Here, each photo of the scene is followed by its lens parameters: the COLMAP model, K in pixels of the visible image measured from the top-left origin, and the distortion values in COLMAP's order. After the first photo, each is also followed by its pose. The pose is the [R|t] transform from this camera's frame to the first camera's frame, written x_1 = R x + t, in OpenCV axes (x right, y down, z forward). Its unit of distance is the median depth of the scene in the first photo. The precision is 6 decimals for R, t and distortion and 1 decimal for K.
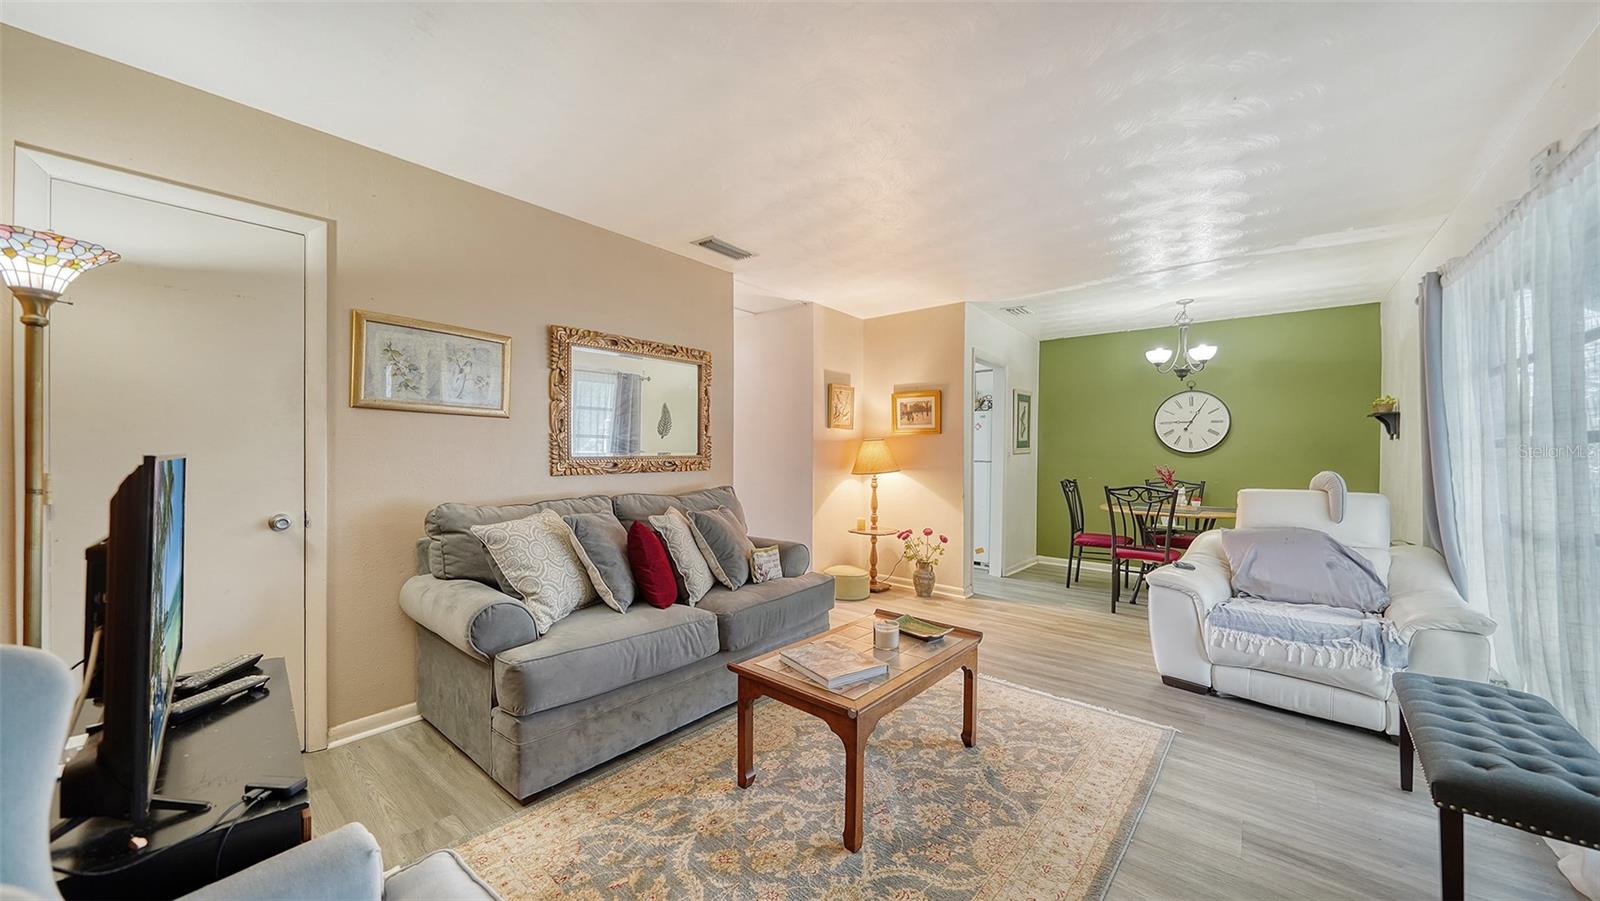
lens RADIAL K [[557.3, 0, 795.4], [0, 557.3, 450.7], [0, 0, 1]] dist [-0.000753, -0.000026]
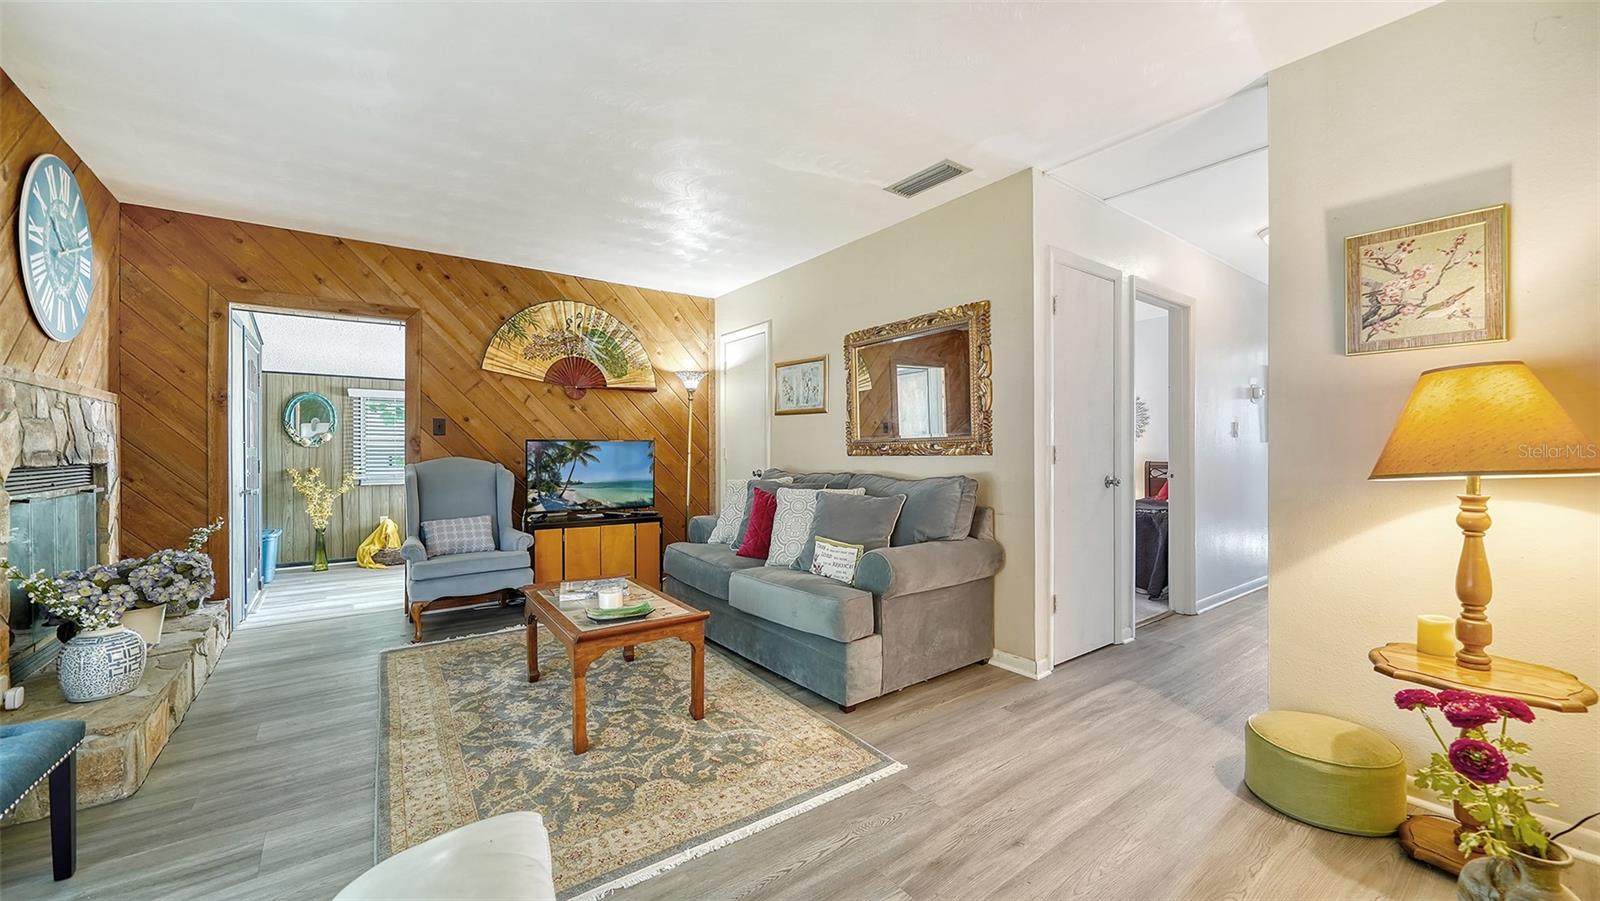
lens RADIAL K [[595.8, 0, 798.0], [0, 595.8, 447.5], [0, 0, 1]] dist [-0.002779, -0.000060]
pose [[-0.227973, -0.003934, -0.973659, 0.964416], [0.009376, 0.999937, -0.006235, 0.037421], [0.973622, -0.010550, -0.227922, 1.293790]]
